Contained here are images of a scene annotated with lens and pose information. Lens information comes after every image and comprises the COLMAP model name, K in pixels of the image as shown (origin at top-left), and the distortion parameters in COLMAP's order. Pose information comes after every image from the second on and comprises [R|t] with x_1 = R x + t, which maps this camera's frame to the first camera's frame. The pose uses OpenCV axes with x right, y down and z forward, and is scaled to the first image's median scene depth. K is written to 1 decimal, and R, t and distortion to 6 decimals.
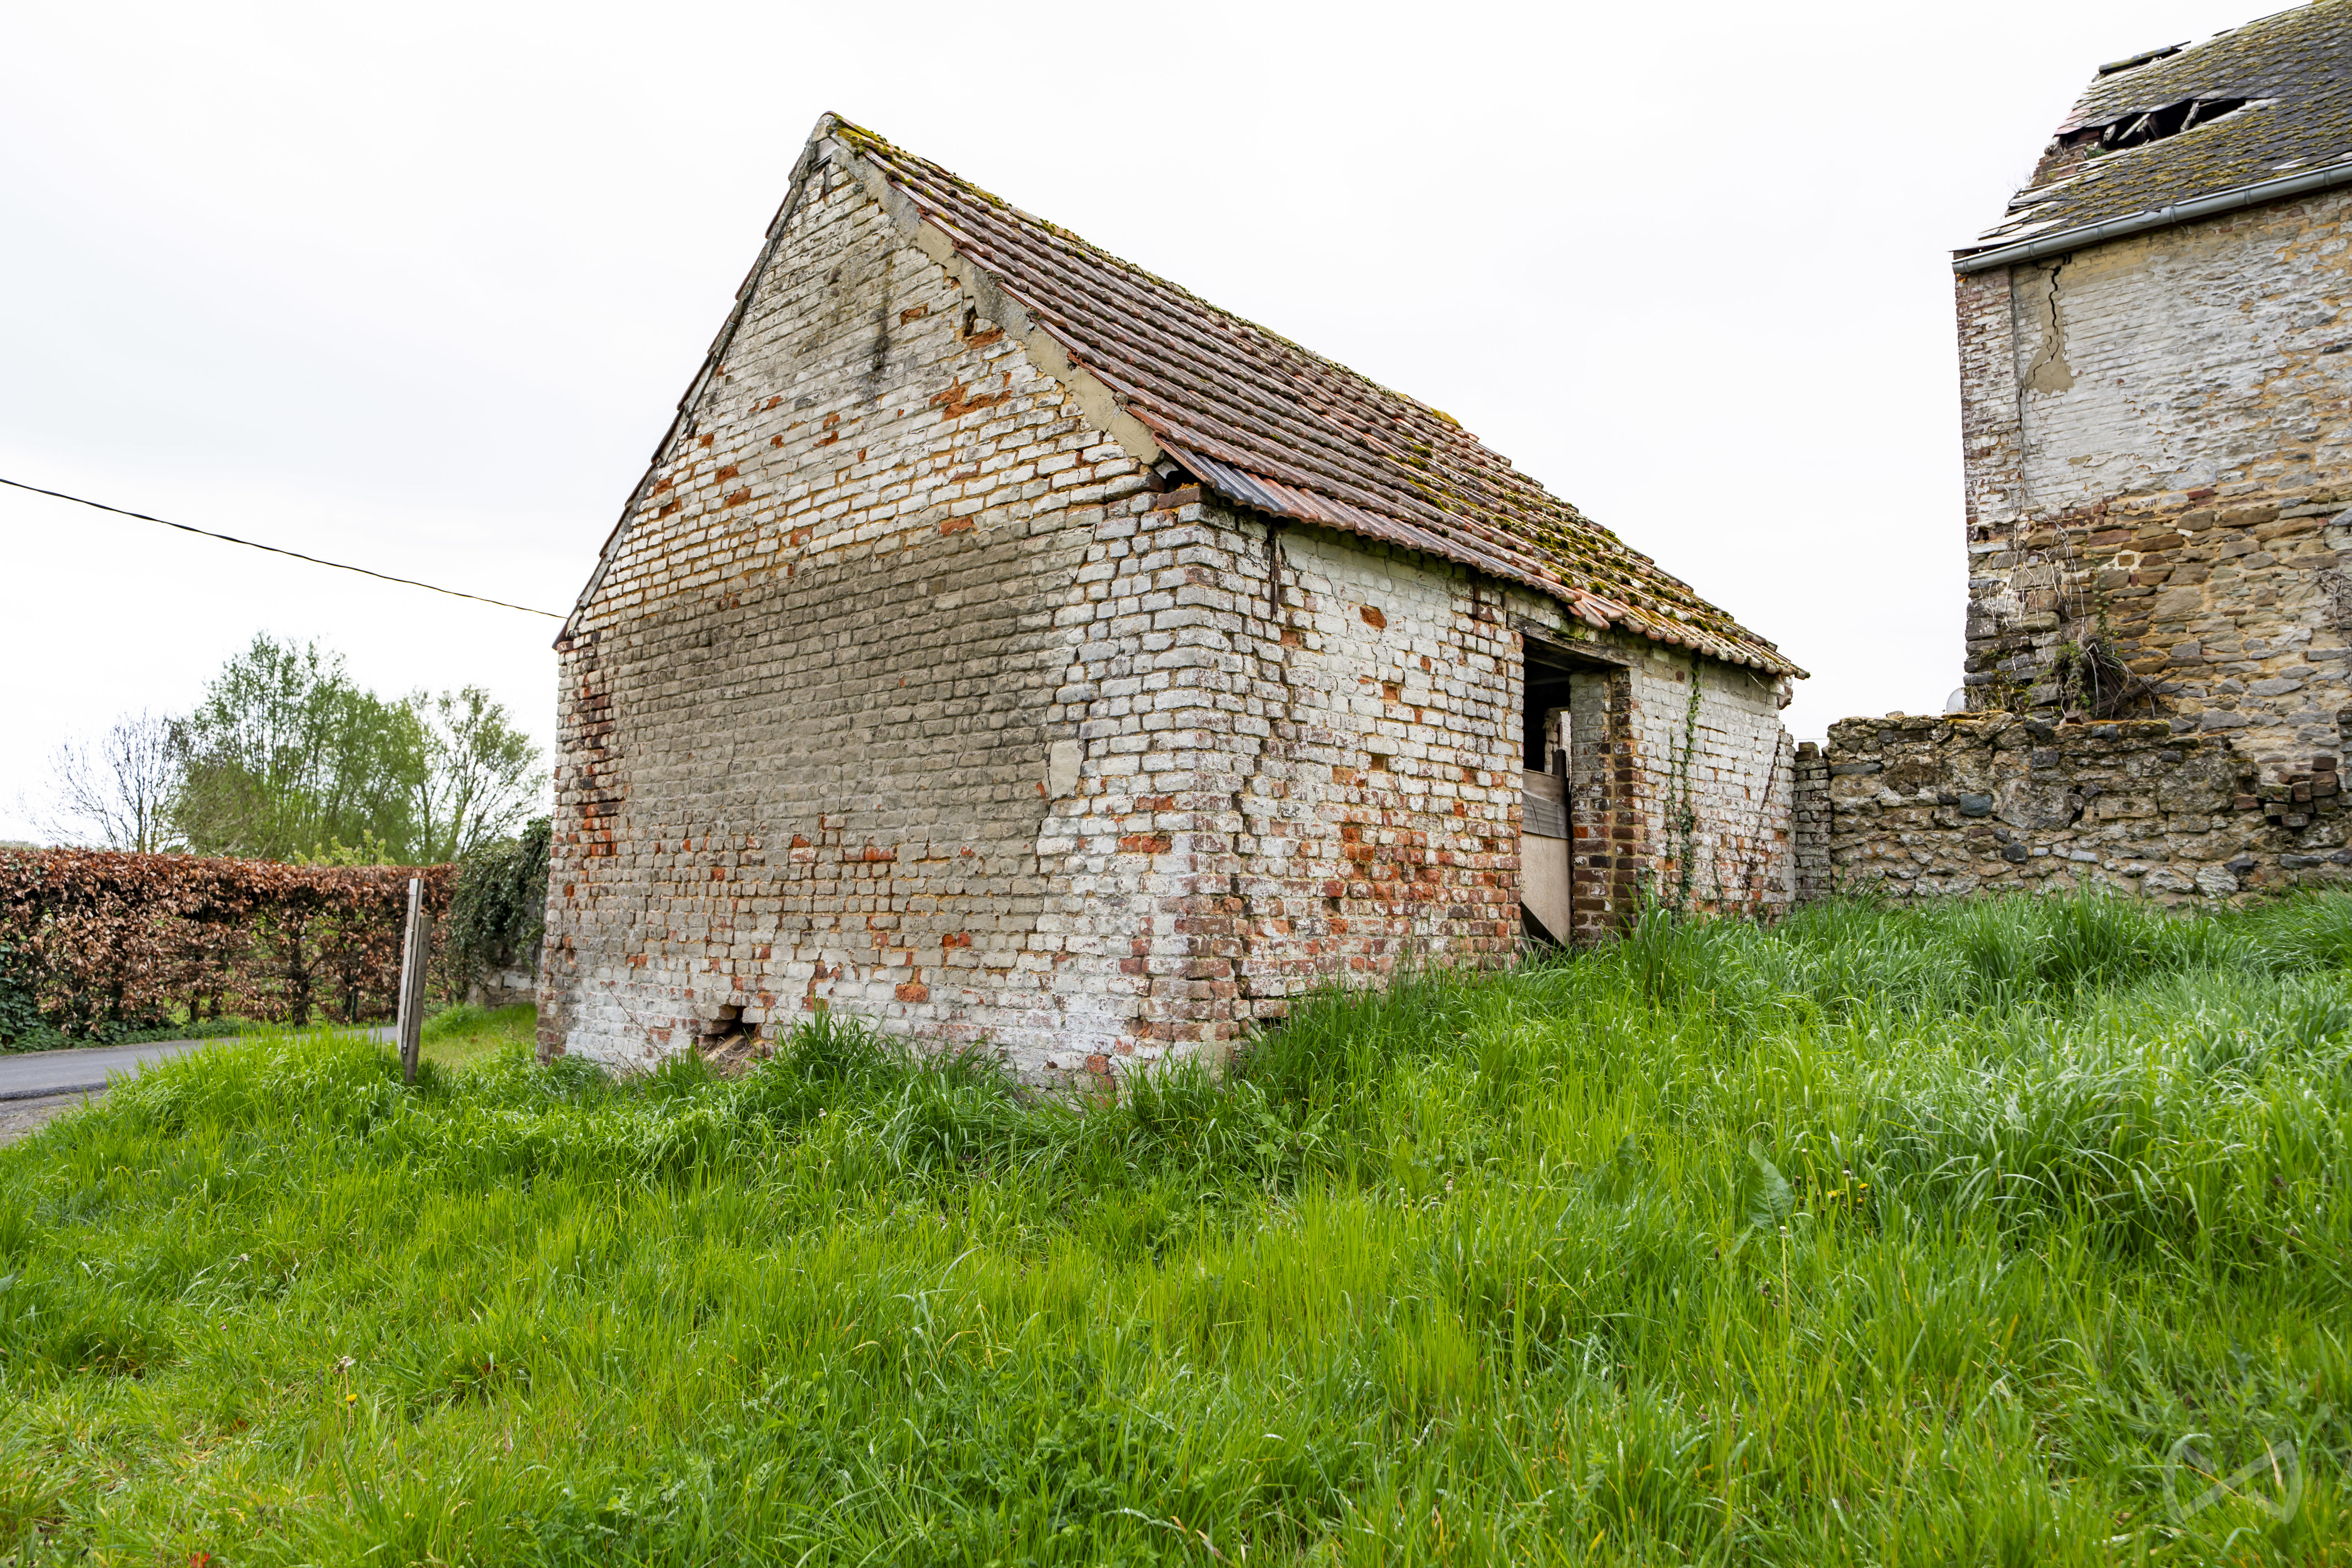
lens RADIAL K [[1583.7, 0, 1177.1], [0, 1583.7, 783.2], [0, 0, 1]] dist [0.007873, 0.000758]
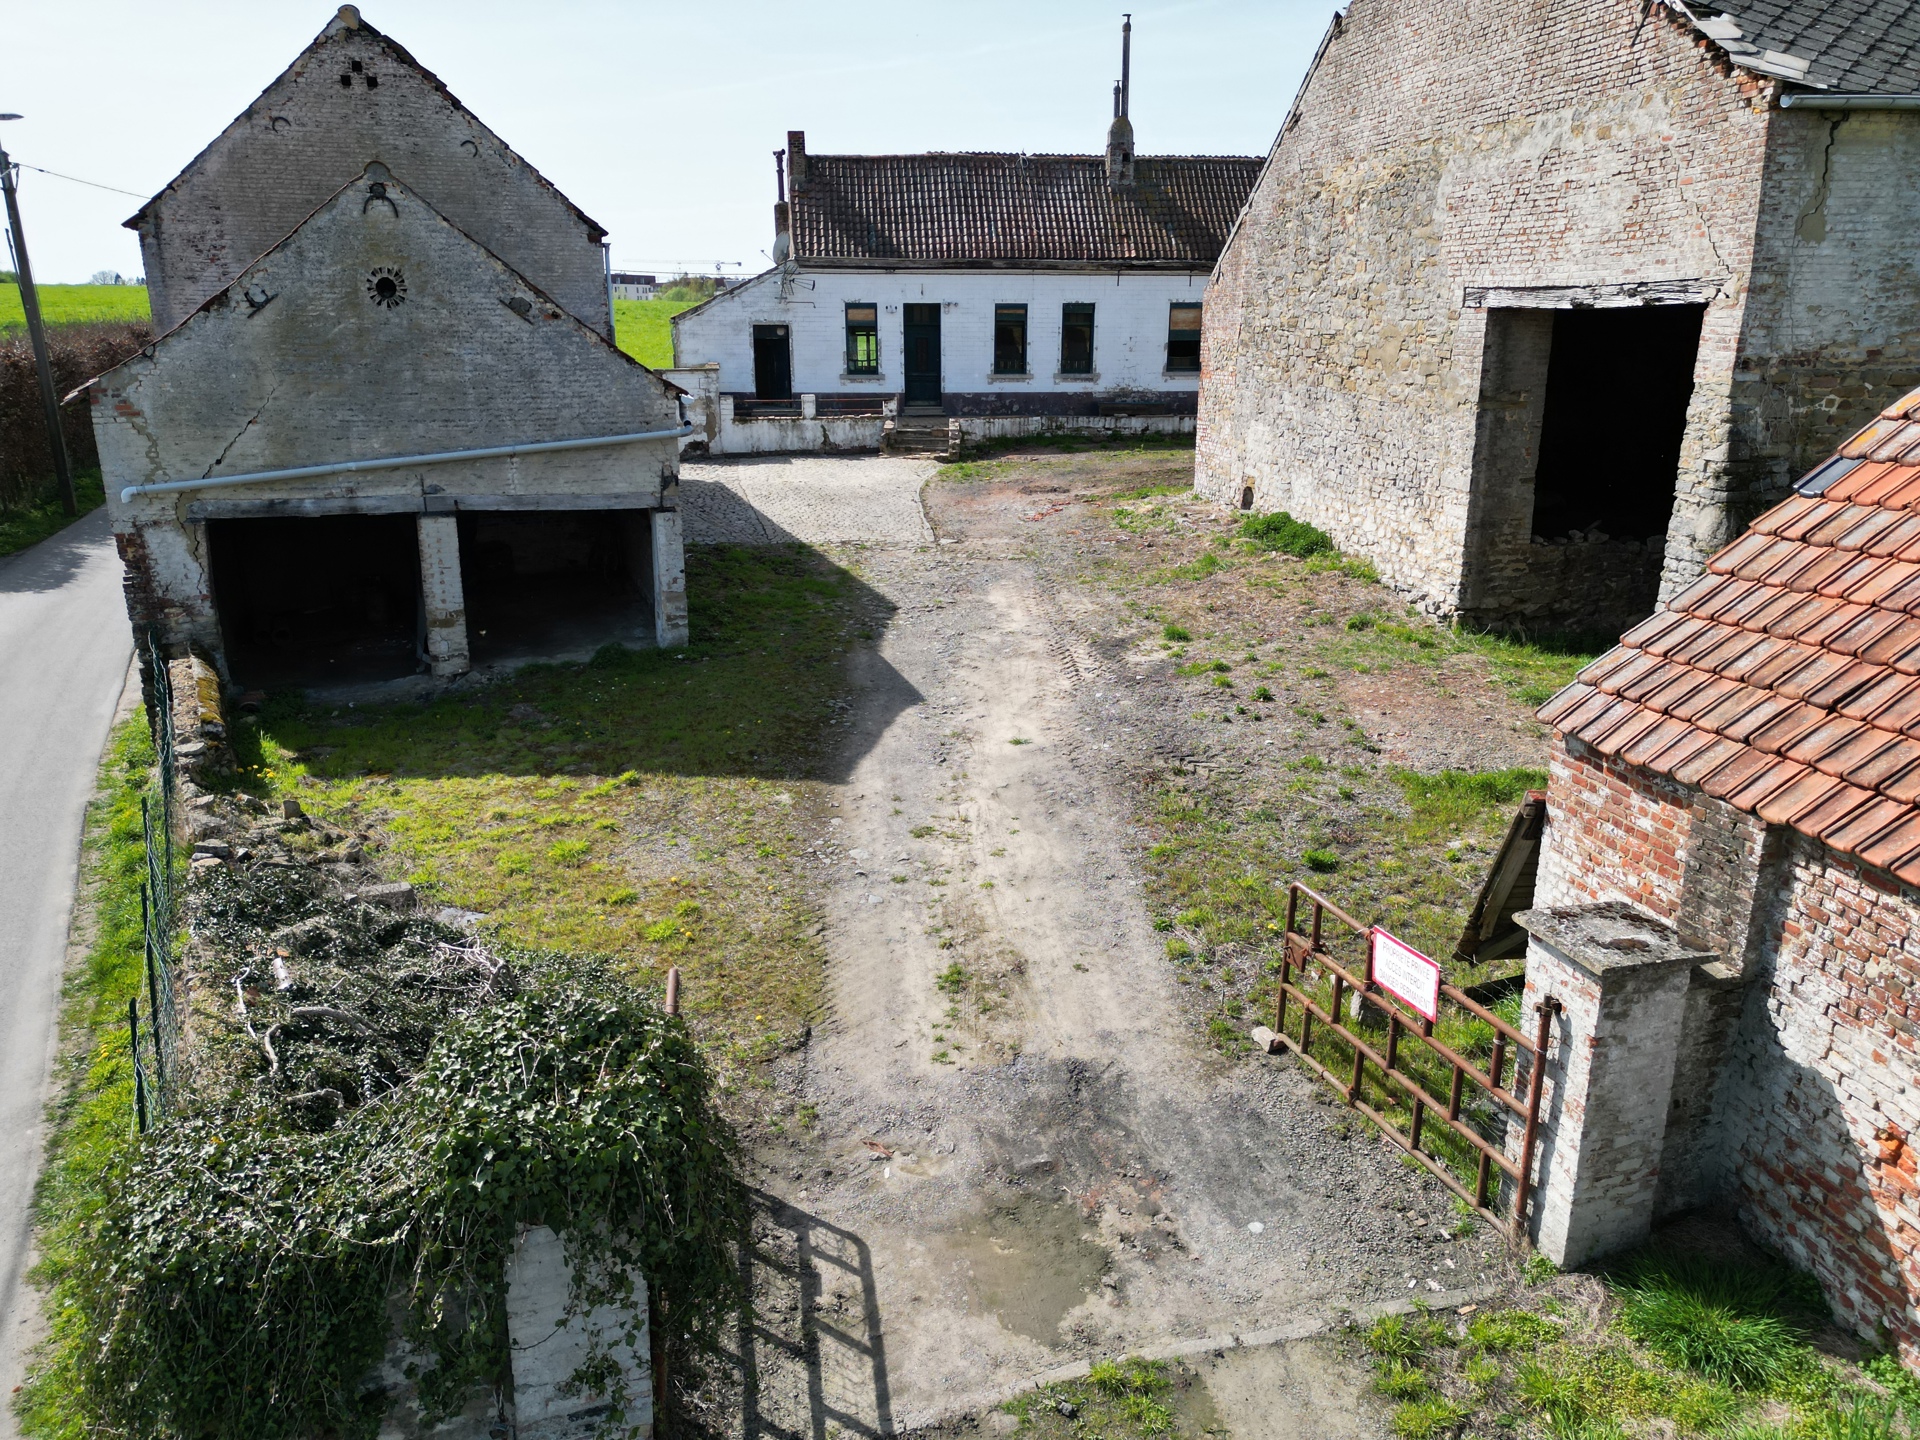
lens RADIAL K [[1349.4, 0, 962.4], [0, 1349.4, 729.4], [0, 0, 1]] dist [0.078509, -0.076884]
pose [[0.588428, -0.248341, 0.769467, -1.129602], [-0.063644, 0.934484, 0.350270, -0.385313], [-0.806041, -0.255081, 0.534071, 1.485399]]
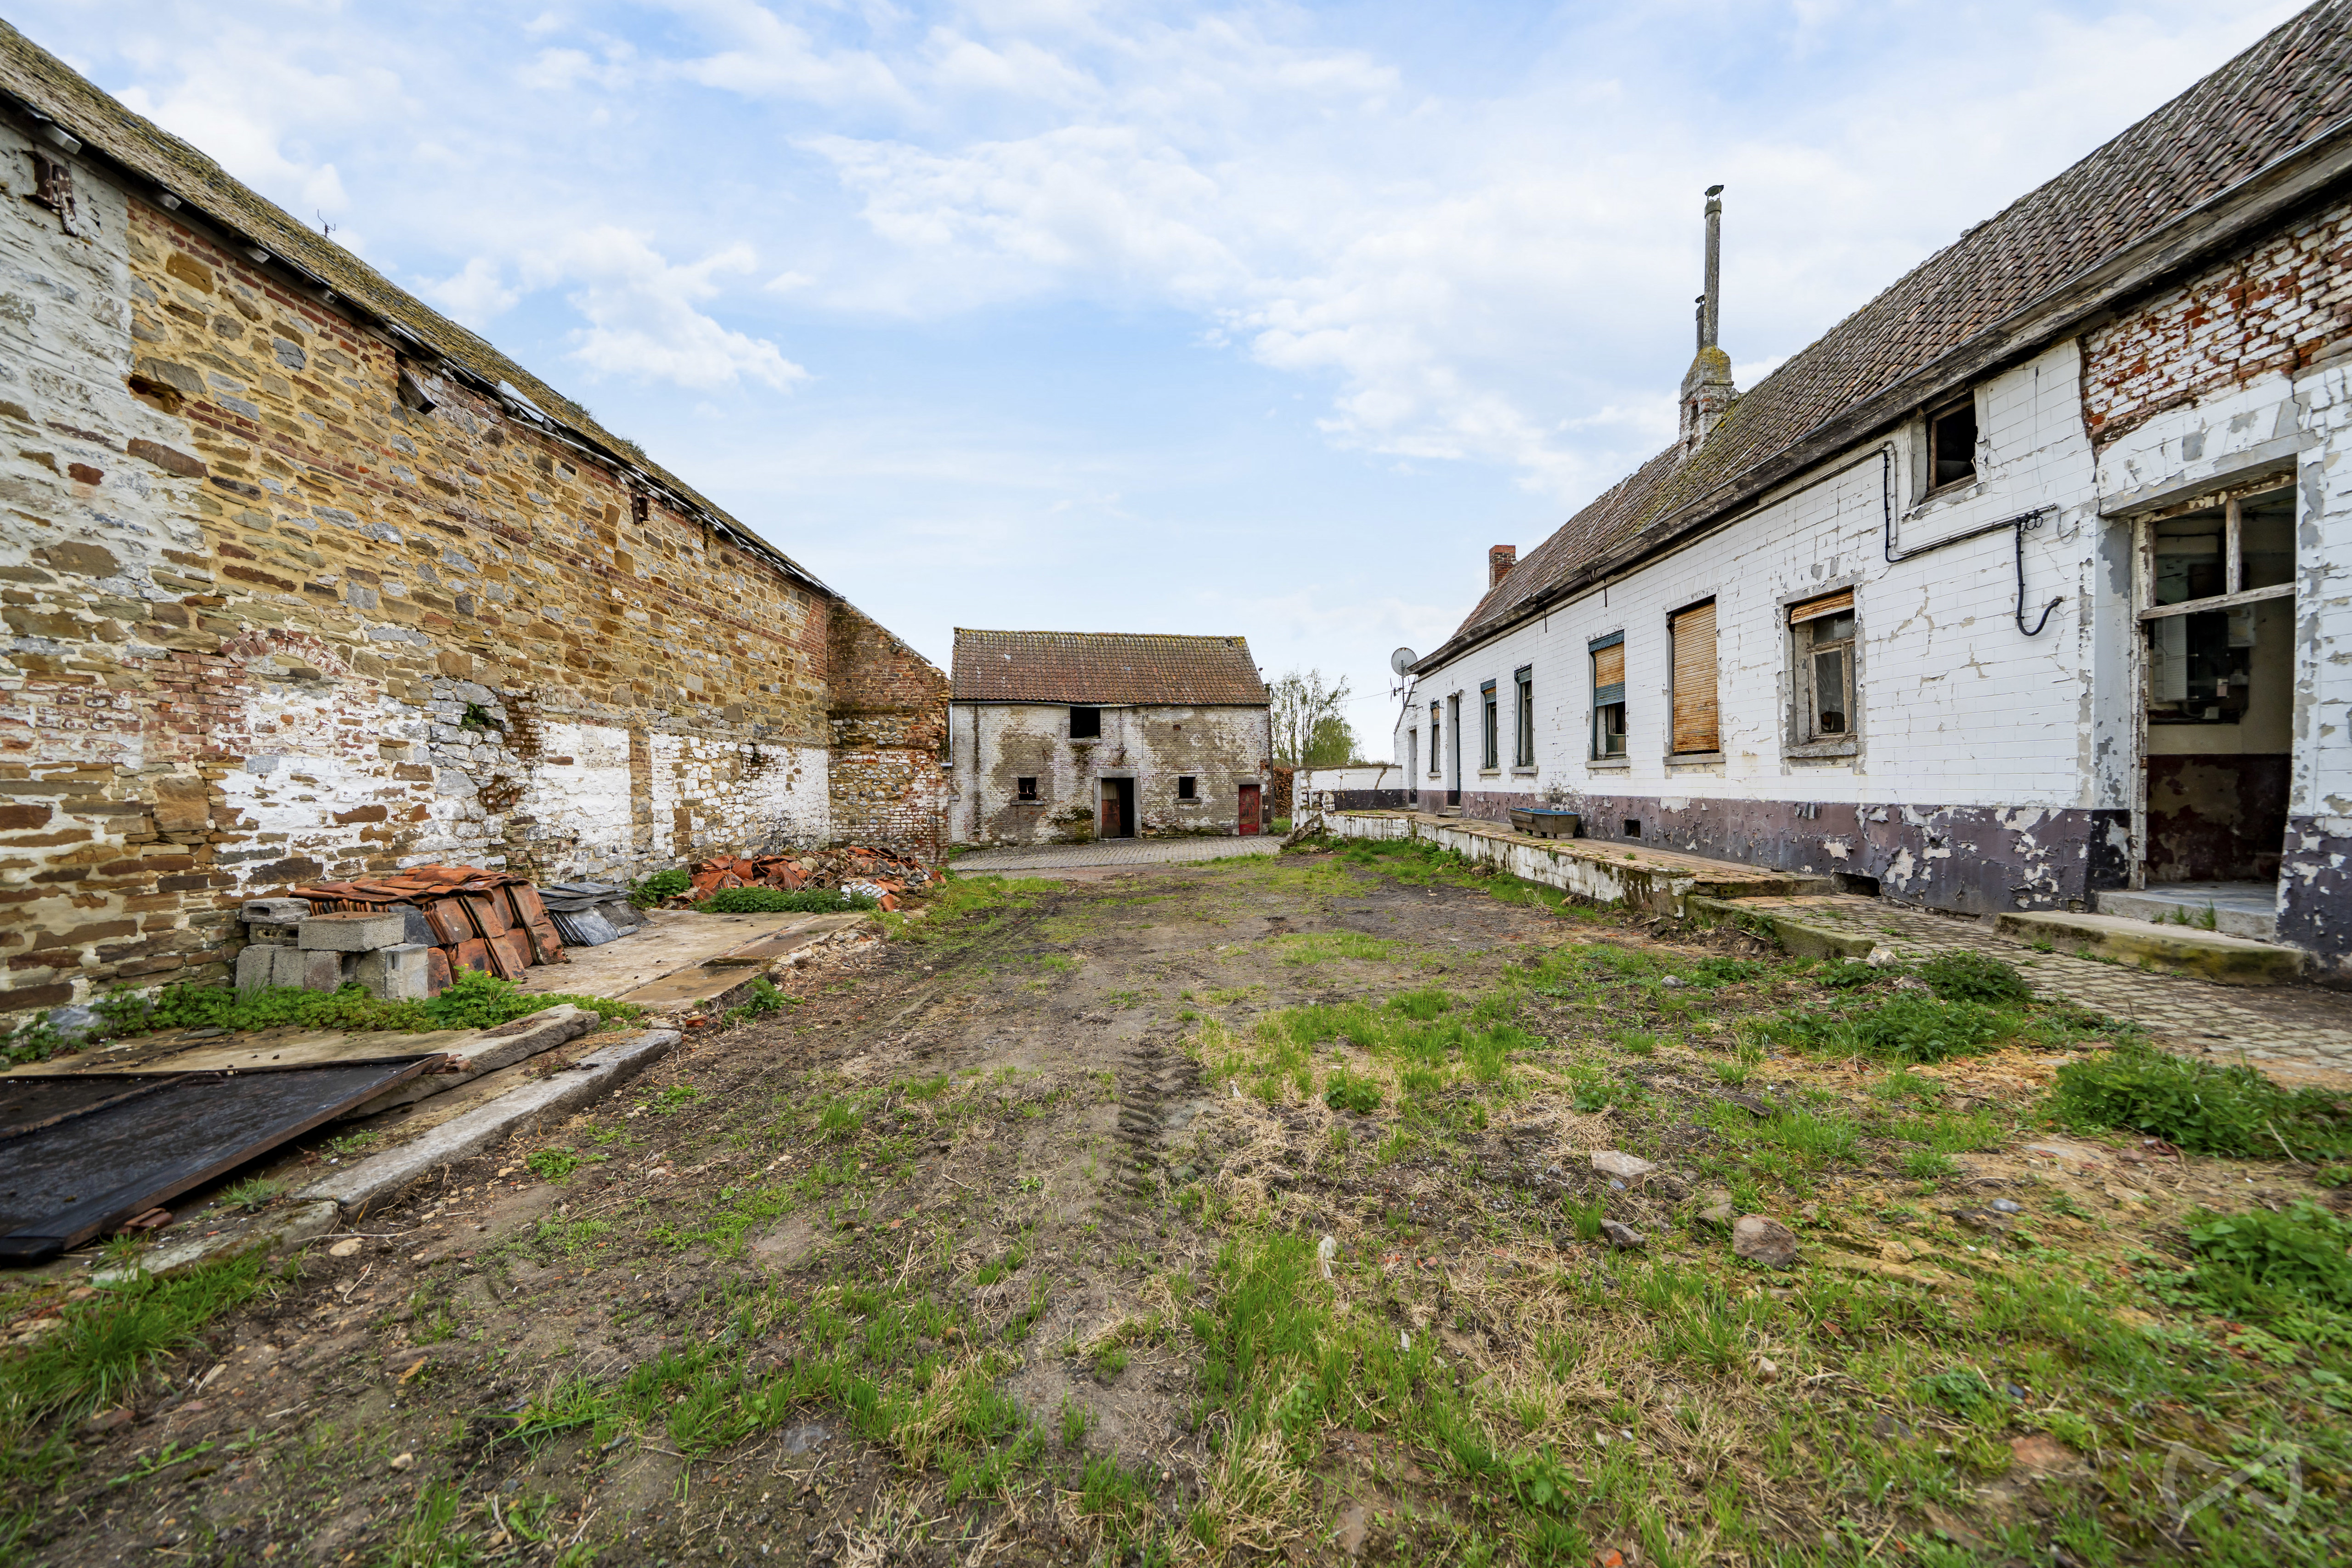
lens RADIAL K [[797.3, 0, 1179.5], [0, 797.3, 793.9], [0, 0, 1]] dist [-0.002222, -0.001979]
pose [[0.700199, -0.018020, -0.713721, 3.809720], [0.086007, 0.994530, 0.059267, -0.030243], [0.708749, -0.102883, 0.697919, 2.131825]]
